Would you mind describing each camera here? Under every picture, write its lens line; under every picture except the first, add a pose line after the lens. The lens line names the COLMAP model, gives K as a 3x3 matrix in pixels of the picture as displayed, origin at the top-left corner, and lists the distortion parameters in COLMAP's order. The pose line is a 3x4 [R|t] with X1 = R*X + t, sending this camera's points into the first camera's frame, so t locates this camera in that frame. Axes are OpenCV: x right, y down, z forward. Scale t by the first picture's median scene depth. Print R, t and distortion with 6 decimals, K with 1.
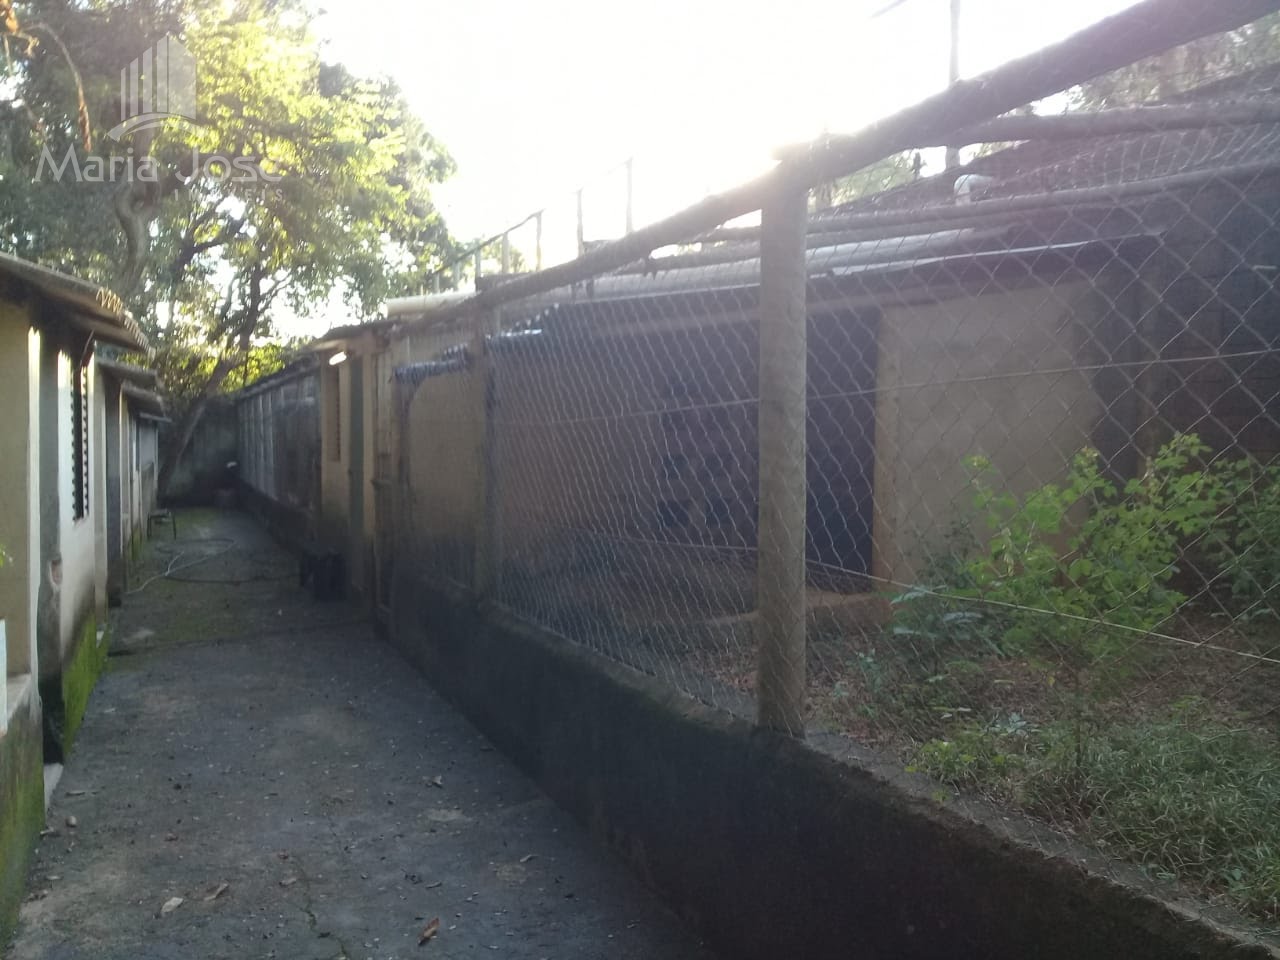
lens RADIAL K [[1177.7, 0, 633.9], [0, 1177.7, 477.7], [0, 0, 1]] dist [0.101523, -0.210507]
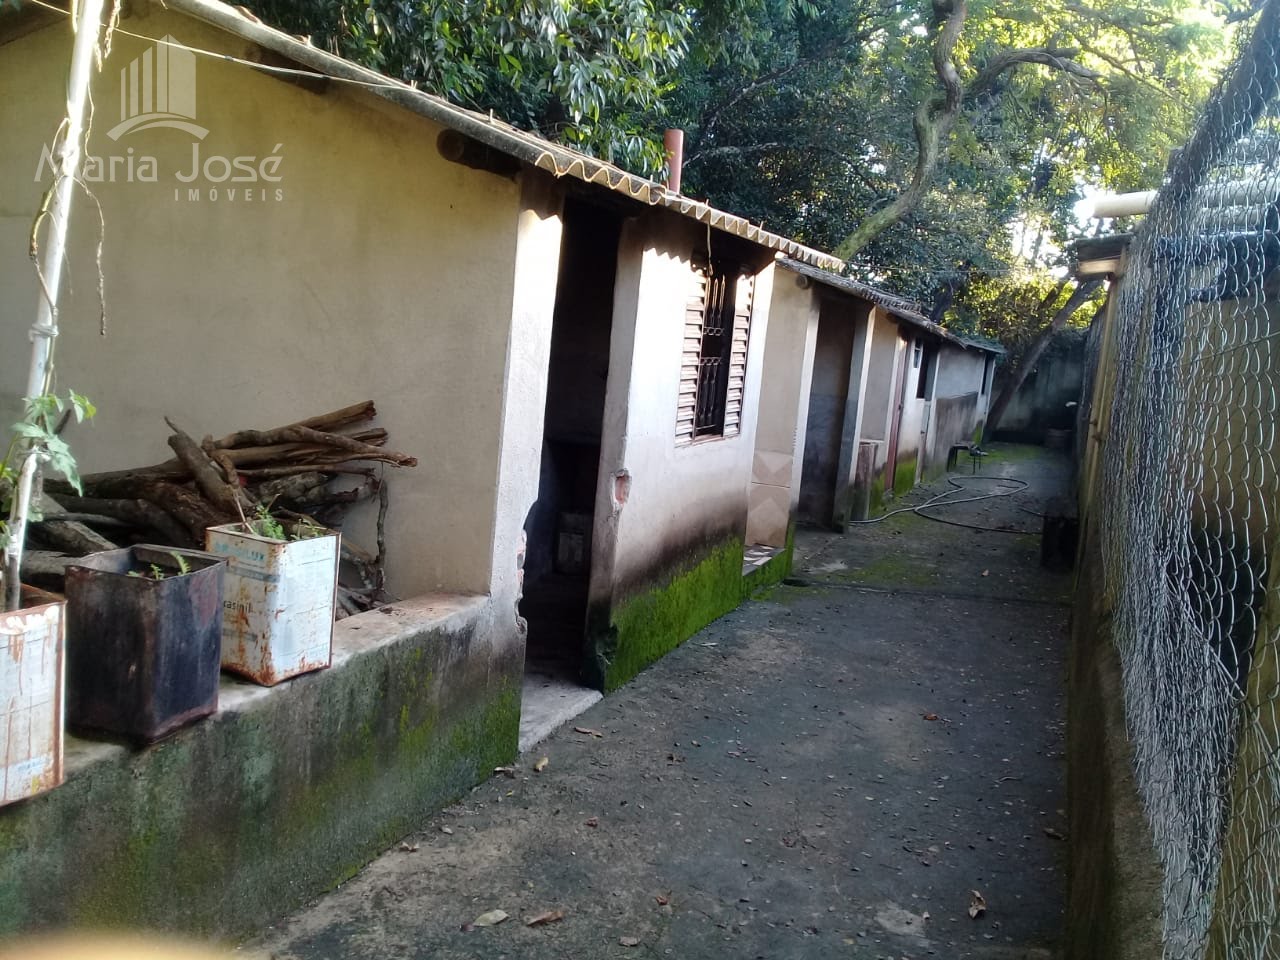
lens RADIAL K [[1177.7, 0, 633.9], [0, 1177.7, 477.7], [0, 0, 1]] dist [0.101523, -0.210507]
pose [[0.751137, 0.143252, -0.644416, 0.108927], [-0.109297, 0.989686, 0.092607, -0.015187], [0.651036, 0.000872, 0.759047, 0.302060]]
